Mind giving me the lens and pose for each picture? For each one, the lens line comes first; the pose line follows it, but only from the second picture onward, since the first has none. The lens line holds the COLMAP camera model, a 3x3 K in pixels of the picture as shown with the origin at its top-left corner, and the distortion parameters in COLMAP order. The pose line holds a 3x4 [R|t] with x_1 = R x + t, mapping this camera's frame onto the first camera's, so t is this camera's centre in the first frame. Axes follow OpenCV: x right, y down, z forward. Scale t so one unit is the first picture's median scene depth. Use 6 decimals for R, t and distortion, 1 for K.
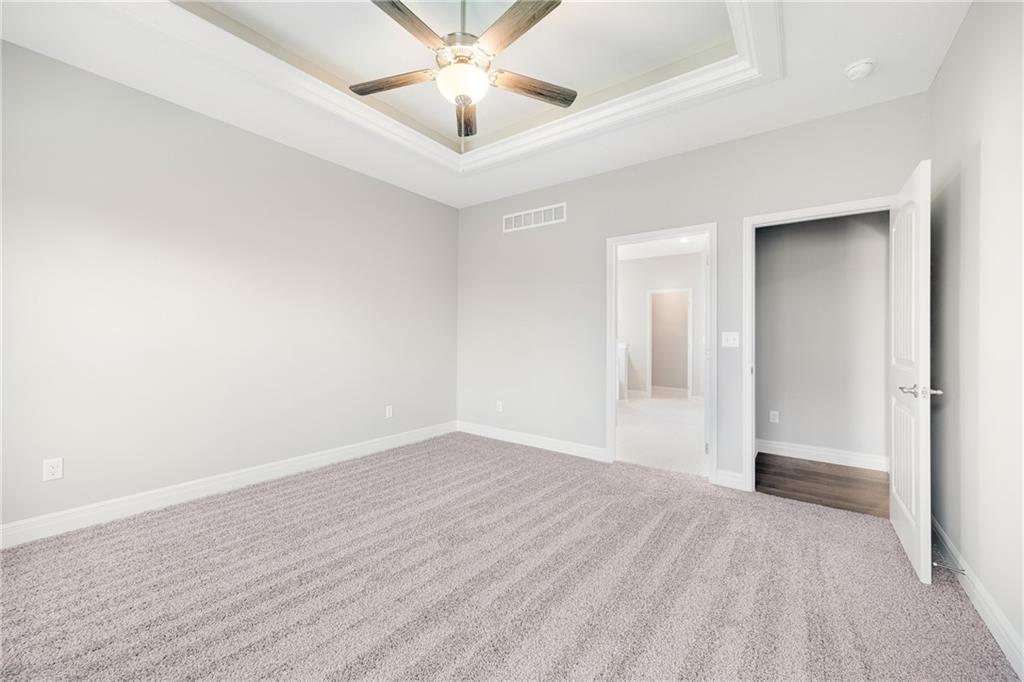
lens RADIAL K [[394.4, 0, 513.4], [0, 394.4, 341.2], [0, 0, 1]] dist [-0.000867, 0.000028]
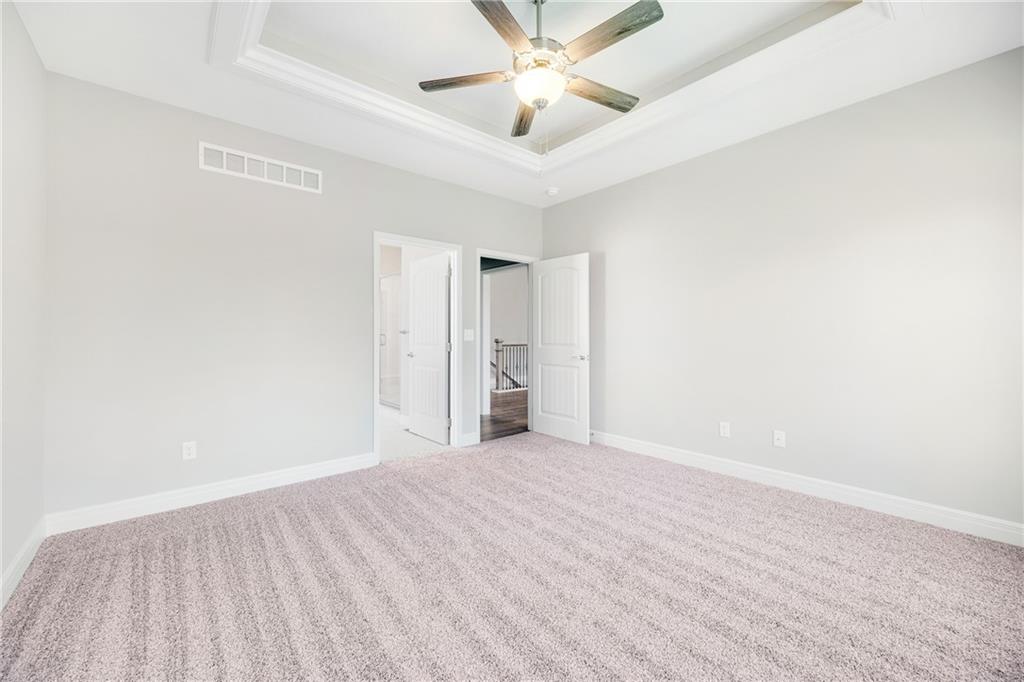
lens RADIAL K [[400.4, 0, 516.1], [0, 400.4, 328.0], [0, 0, 1]] dist [-0.000152, 0.000267]
pose [[0.228647, 0.007200, 0.973483, -0.772163], [0.017576, 0.999779, -0.011523, -0.010020], [-0.973351, 0.019745, 0.228470, 0.551405]]
